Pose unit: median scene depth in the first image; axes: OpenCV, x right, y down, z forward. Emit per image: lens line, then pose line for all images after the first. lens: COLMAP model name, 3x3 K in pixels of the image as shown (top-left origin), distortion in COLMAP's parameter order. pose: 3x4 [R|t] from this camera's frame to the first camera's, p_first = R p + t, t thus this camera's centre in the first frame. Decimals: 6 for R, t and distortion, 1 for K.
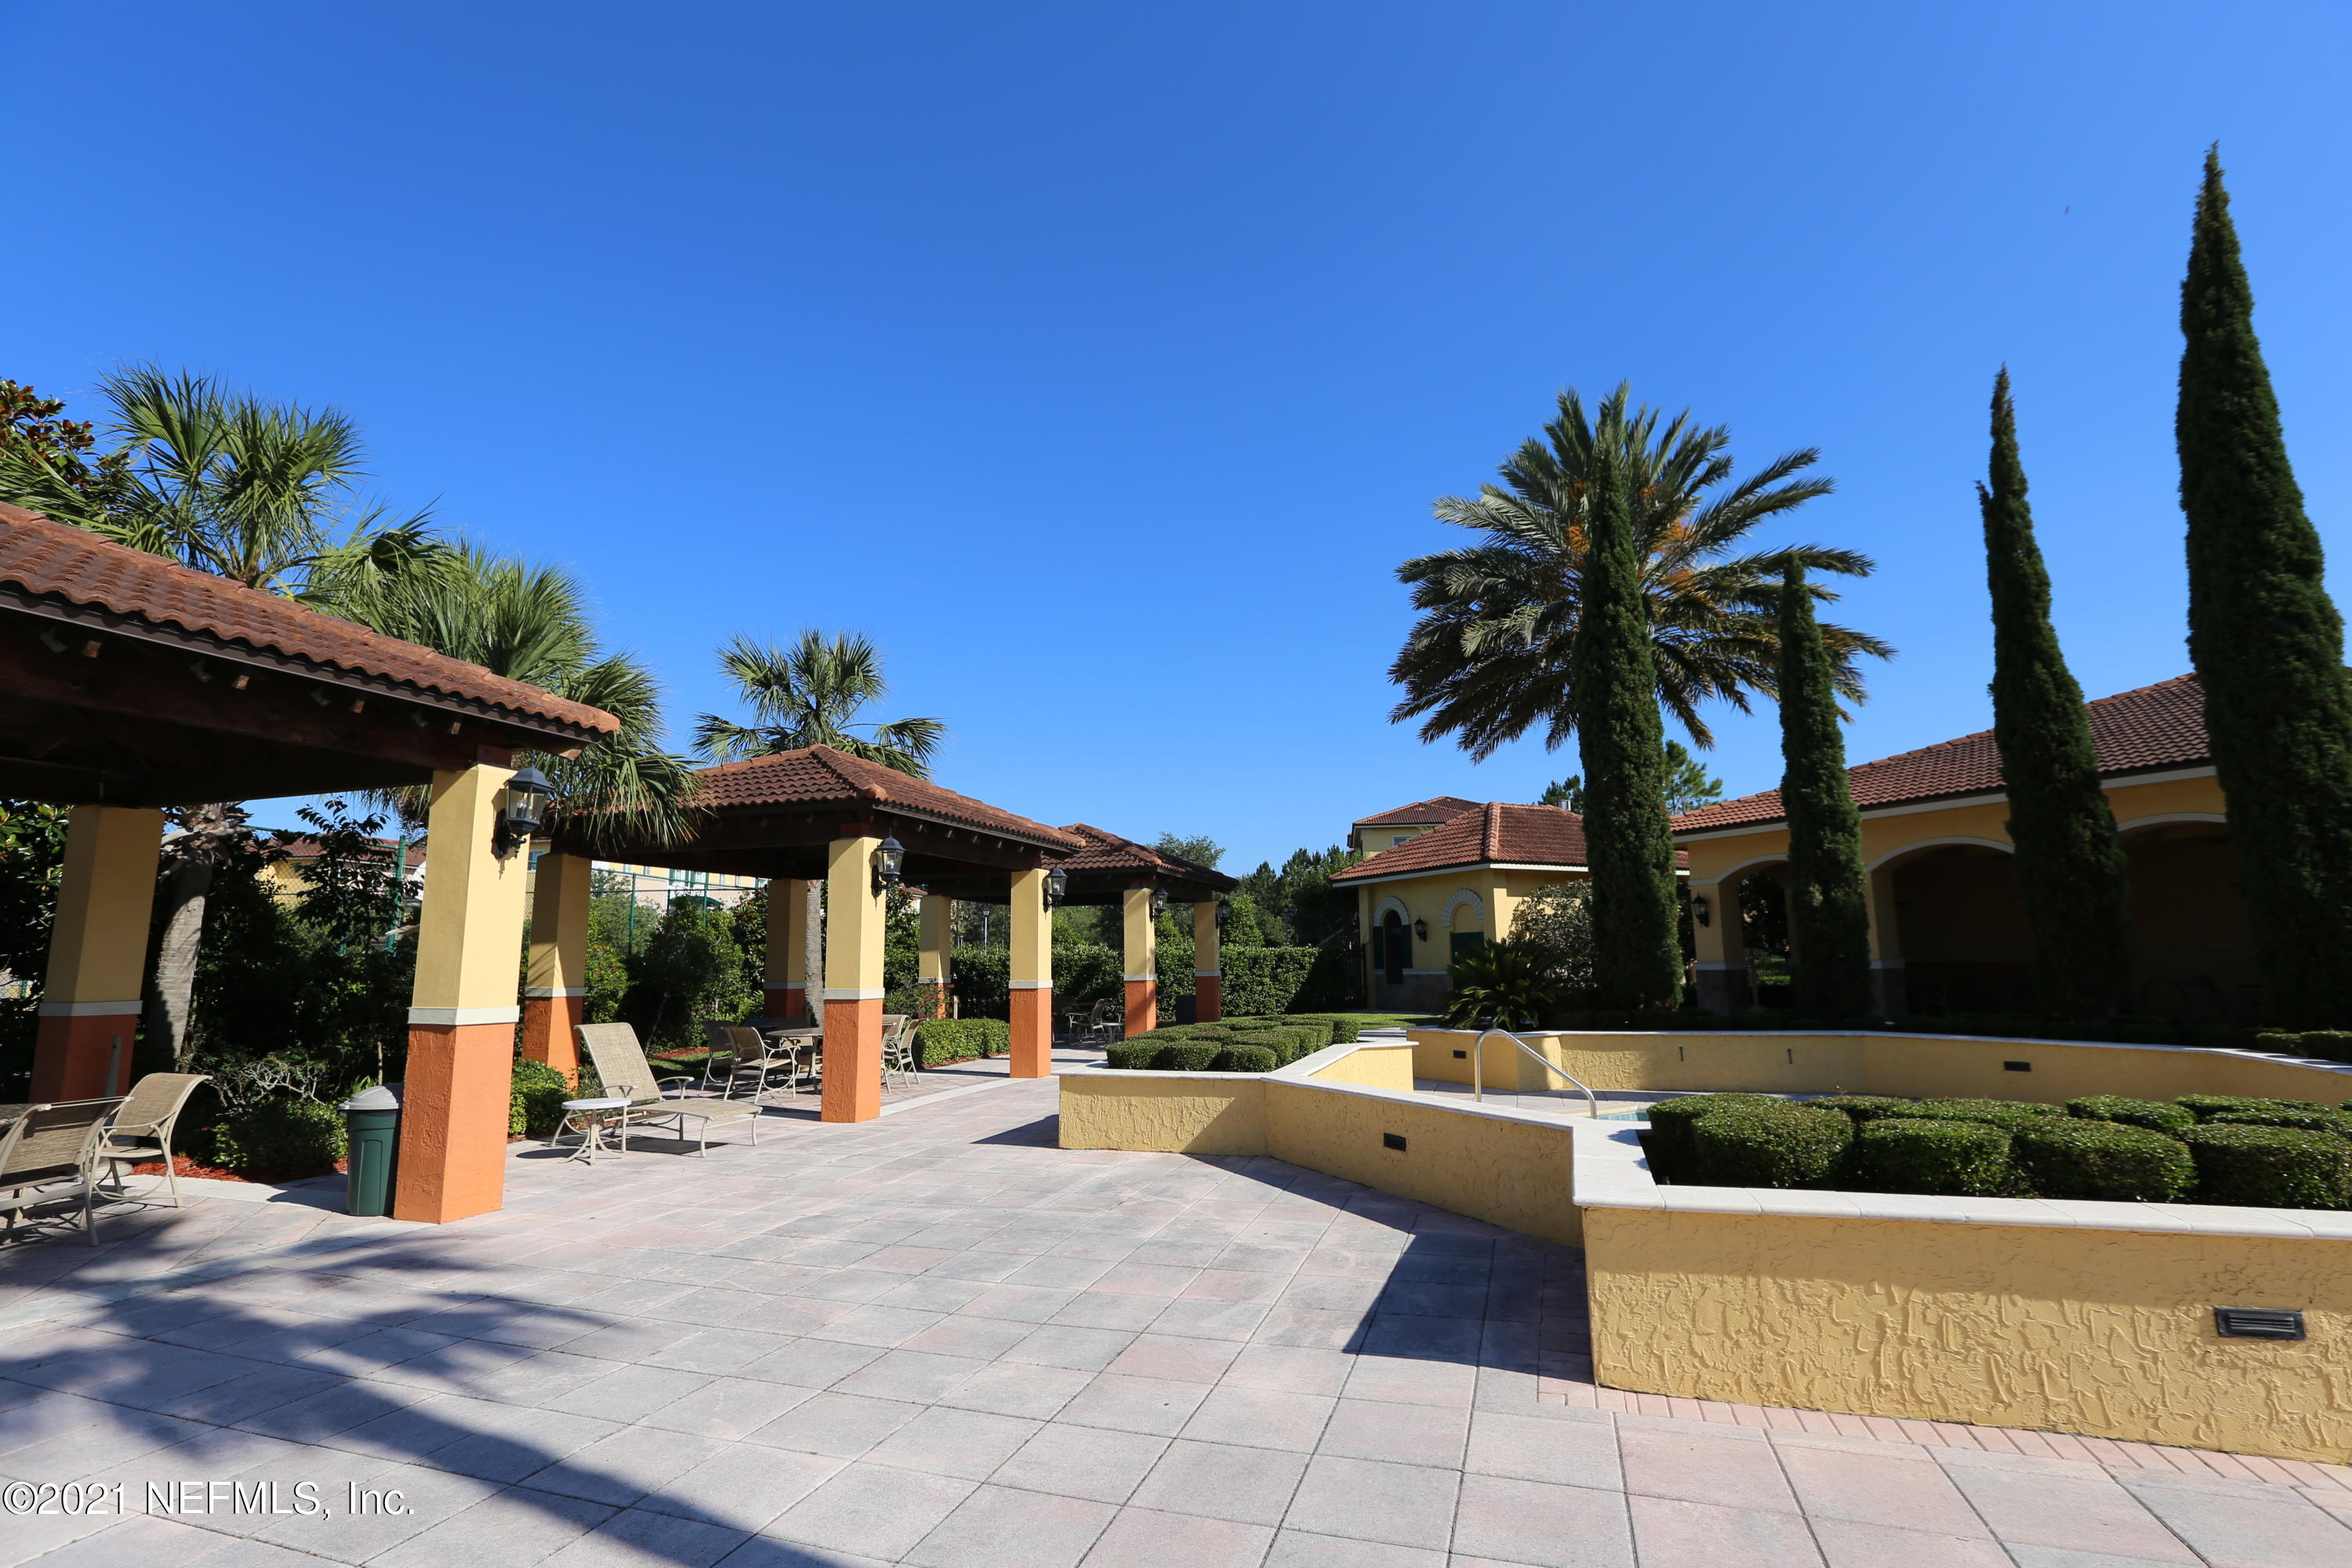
lens RADIAL K [[1086.7, 0, 1180.9], [0, 1086.7, 782.0], [0, 0, 1]] dist [-0.015444, 0.002202]
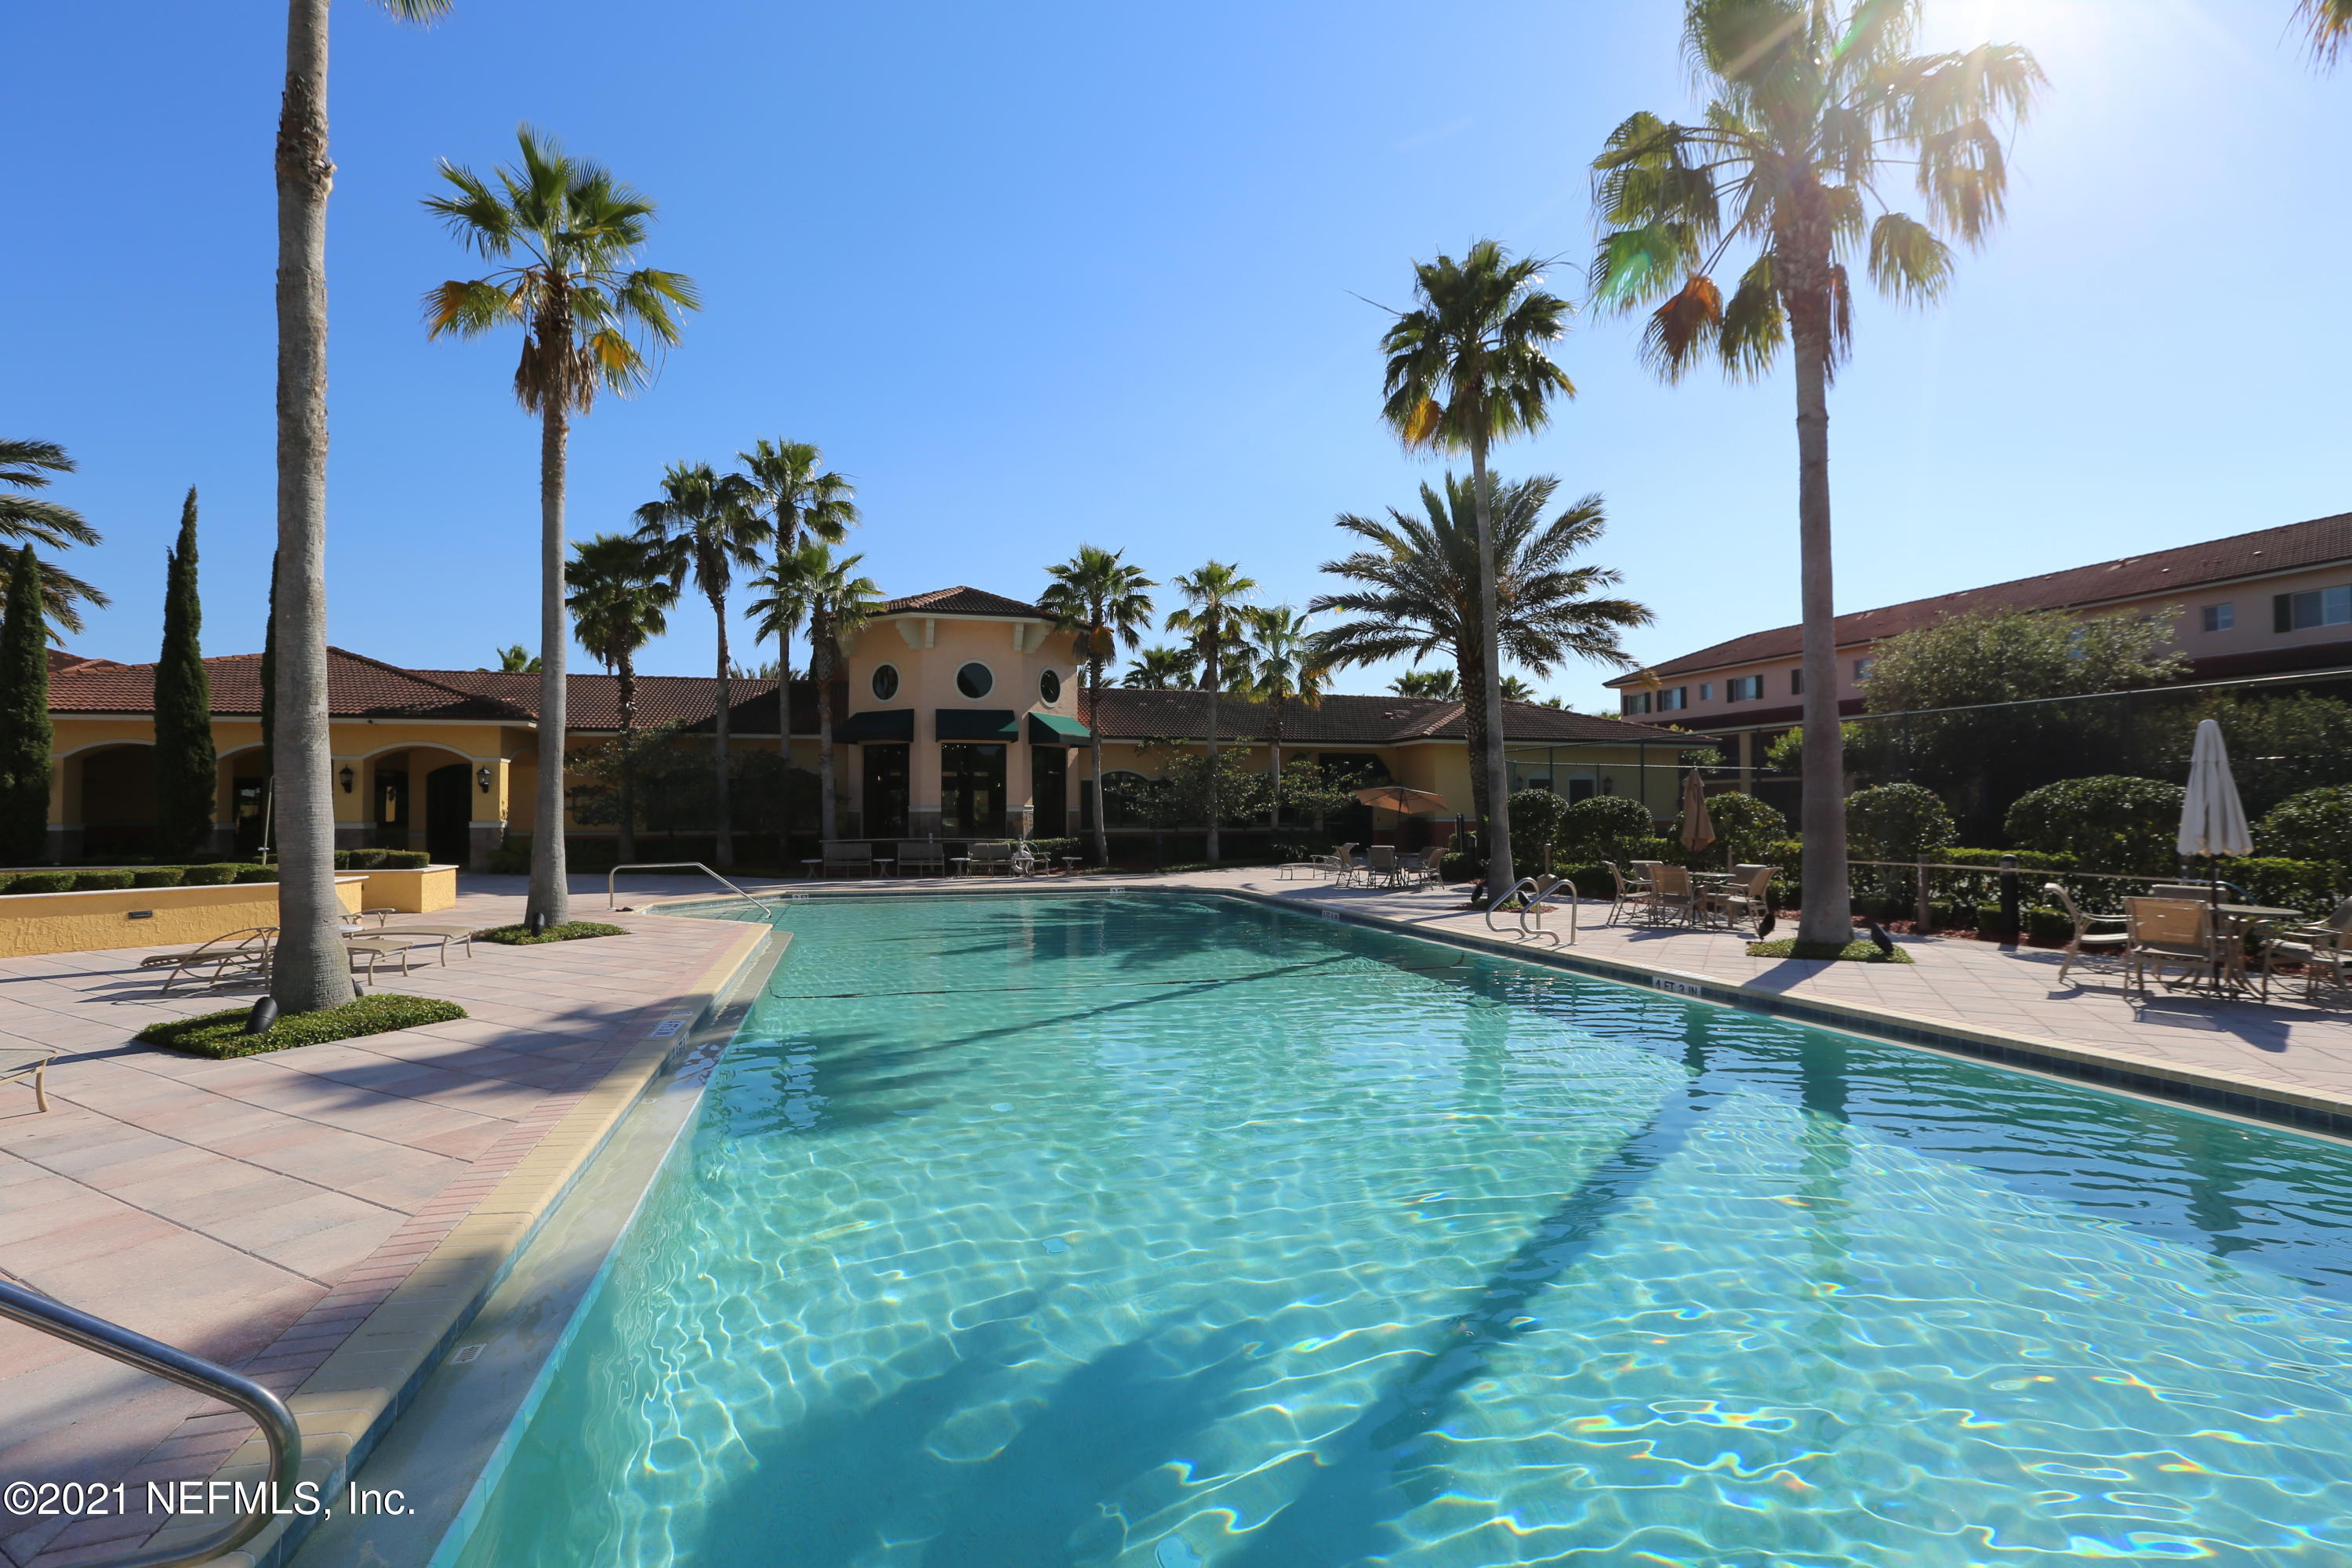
lens RADIAL K [[1086.7, 0, 1186.0], [0, 1086.7, 782.0], [0, 0, 1]] dist [-0.015444, 0.002202]
pose [[0.203236, 0.036636, 0.978444, -0.586171], [-0.155493, 0.987826, -0.004690, -0.155061], [-0.966704, -0.151188, 0.206458, -0.972821]]
